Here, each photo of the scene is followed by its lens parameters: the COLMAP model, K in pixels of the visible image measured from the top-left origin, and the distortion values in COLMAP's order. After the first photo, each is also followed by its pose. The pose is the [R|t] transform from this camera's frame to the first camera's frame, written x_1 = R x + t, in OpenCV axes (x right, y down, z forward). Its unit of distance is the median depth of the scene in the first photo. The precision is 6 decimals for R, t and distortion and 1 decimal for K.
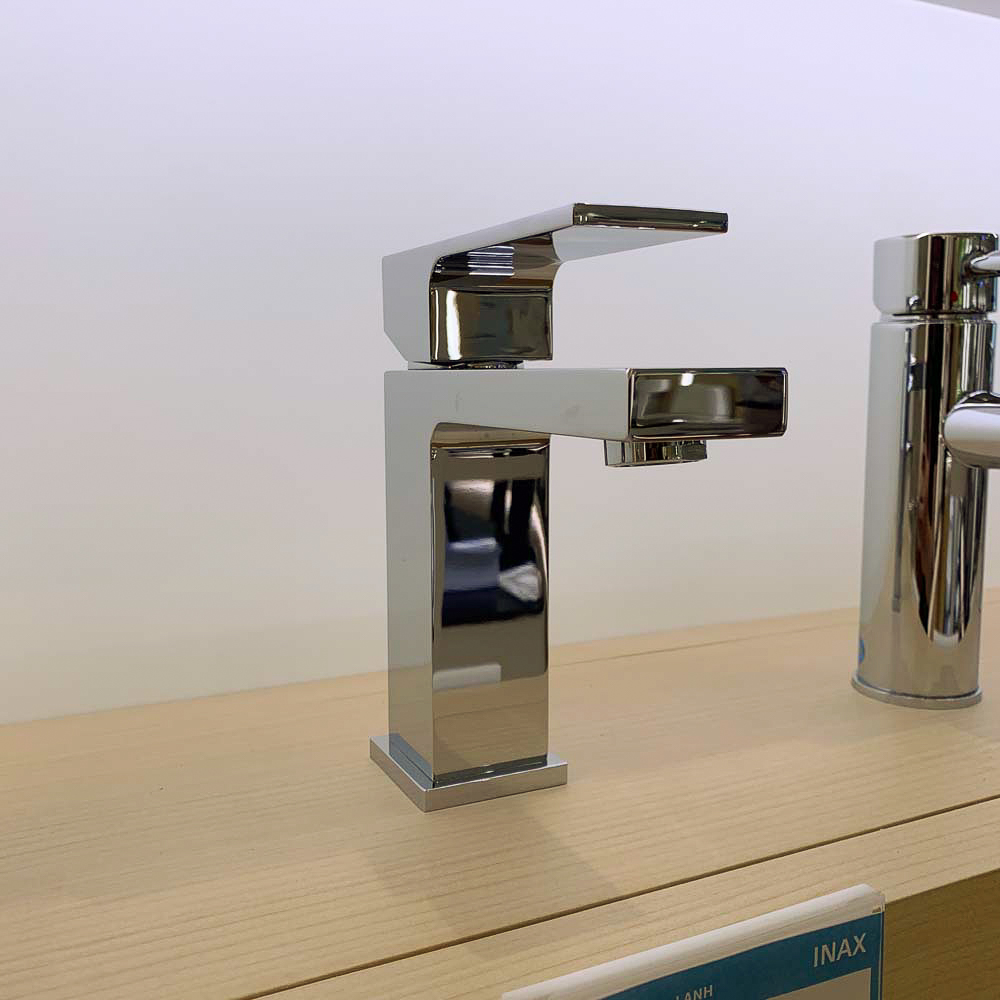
lens RADIAL K [[1025.3, 0, 493.2], [0, 1025.3, 465.6], [0, 0, 1]] dist [0.002547, -0.006318]
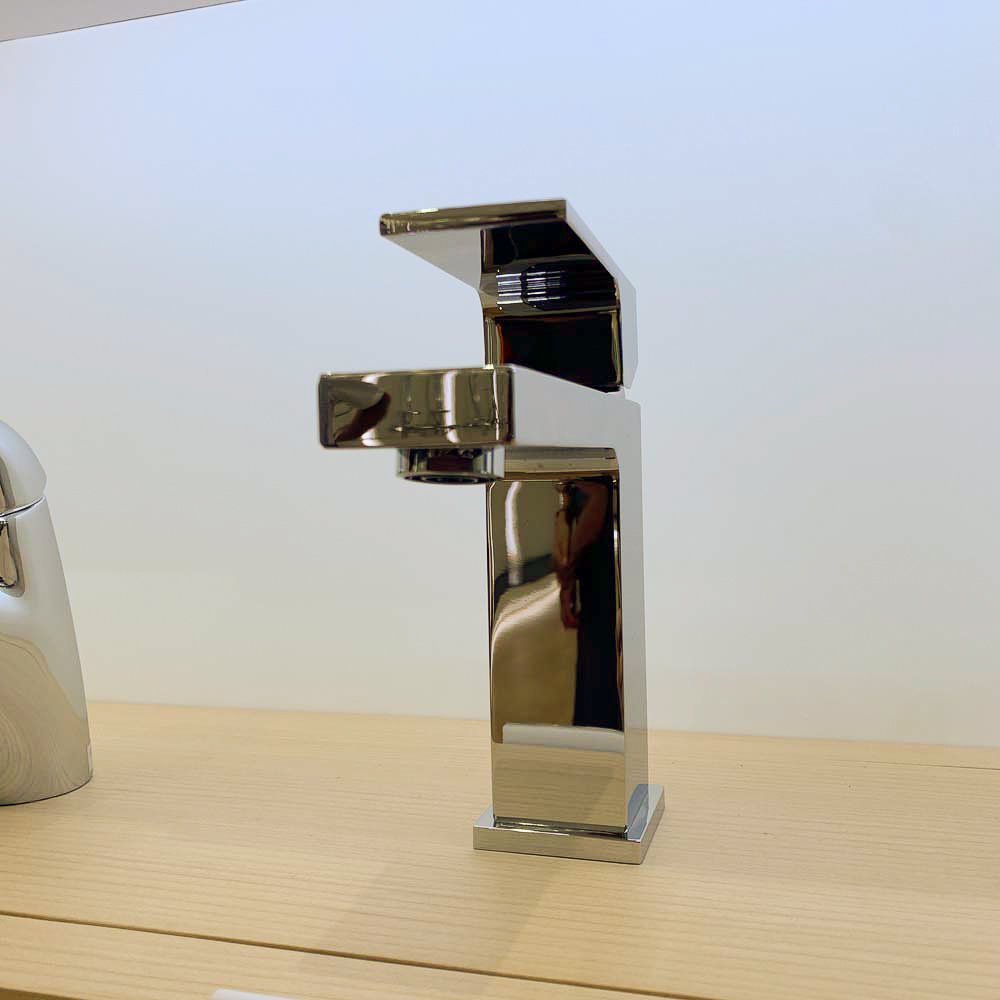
lens RADIAL K [[1019.9, 0, 503.8], [0, 1019.9, 469.7], [0, 0, 1]] dist [-0.001951, 0.010231]
pose [[0.737708, -0.008728, -0.675064, 0.743298], [-0.038921, 0.997704, -0.055432, 0.032443], [0.673998, 0.067167, 0.735674, 0.325945]]
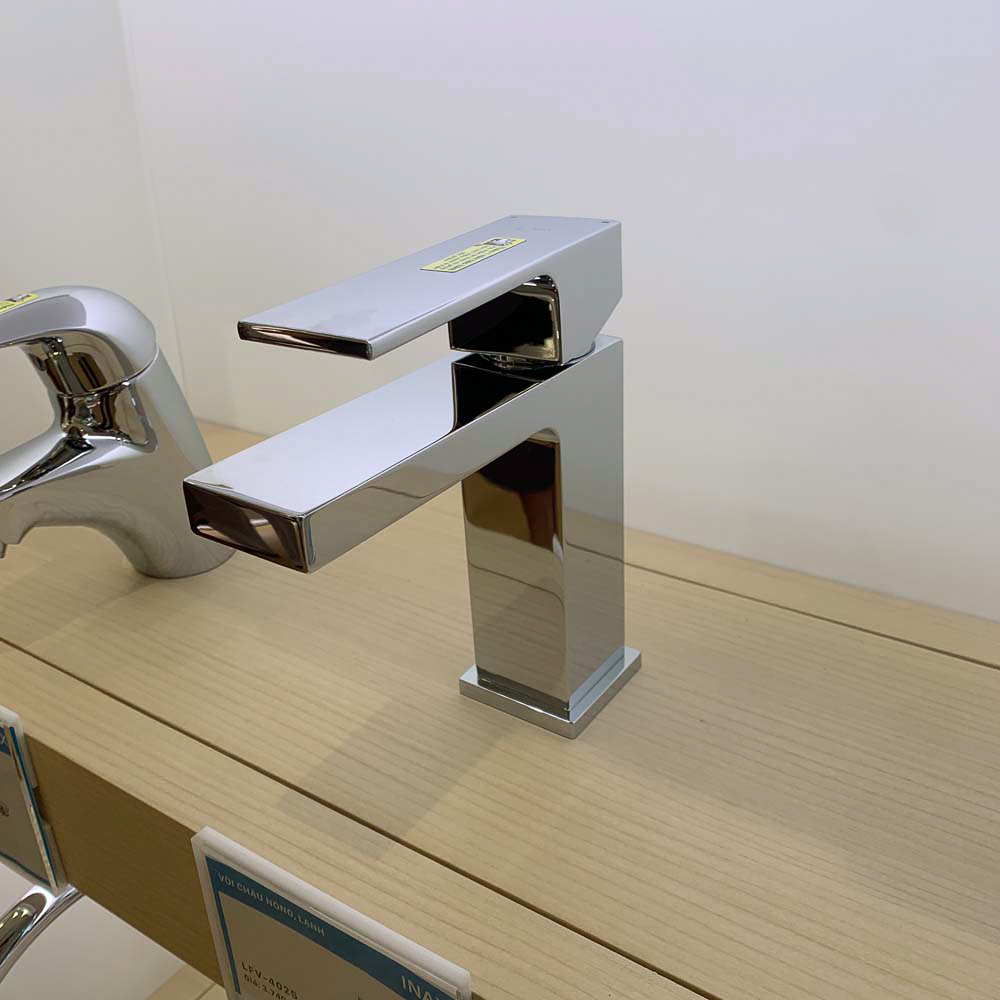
lens RADIAL K [[1019.9, 0, 503.8], [0, 1019.9, 469.7], [0, 0, 1]] dist [-0.001951, 0.010231]
pose [[0.488952, 0.343379, -0.801883, 1.024774], [-0.027737, 0.924919, 0.379152, -0.459235], [0.871870, -0.163145, 0.461765, 0.624525]]
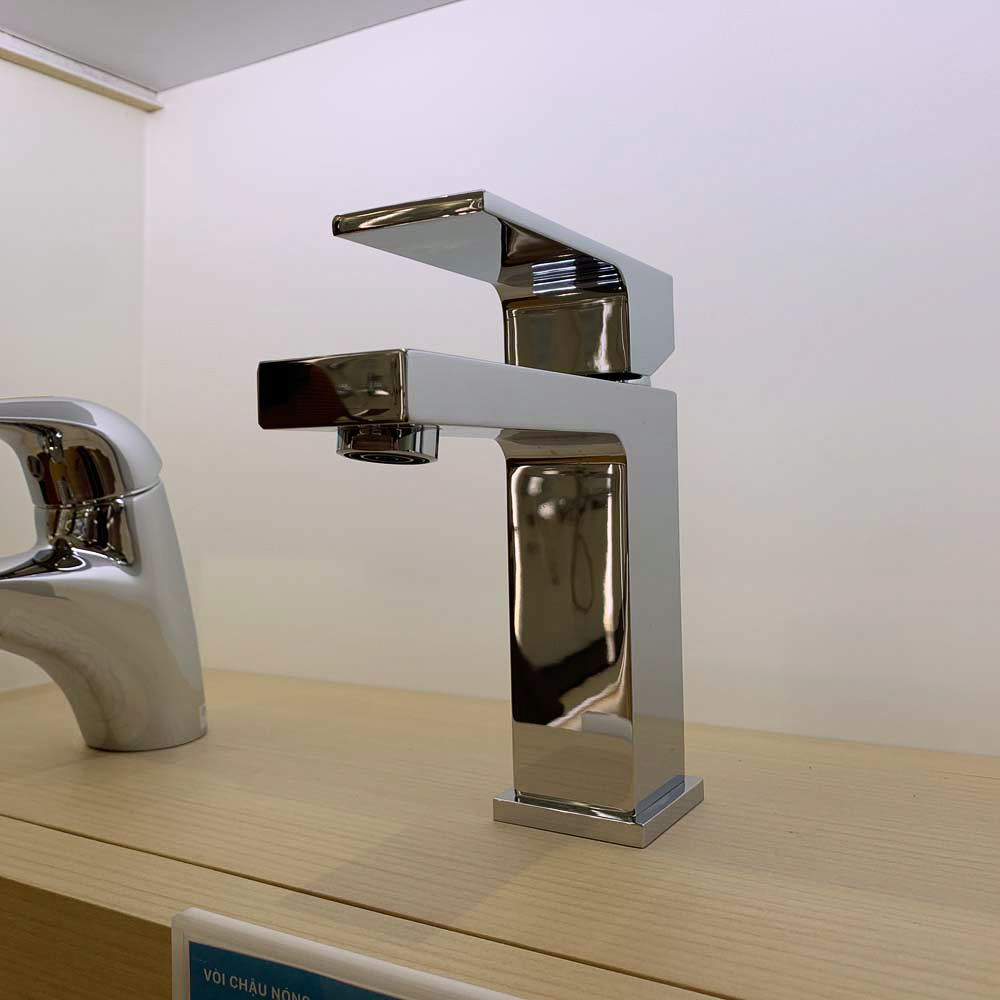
lens RADIAL K [[1025.3, 0, 493.2], [0, 1025.3, 465.6], [0, 0, 1]] dist [0.002547, -0.006318]
pose [[0.544317, -0.014984, -0.838745, 0.957460], [-0.055430, 0.997013, -0.053784, 0.046782], [0.837046, 0.075767, 0.541861, 0.498900]]
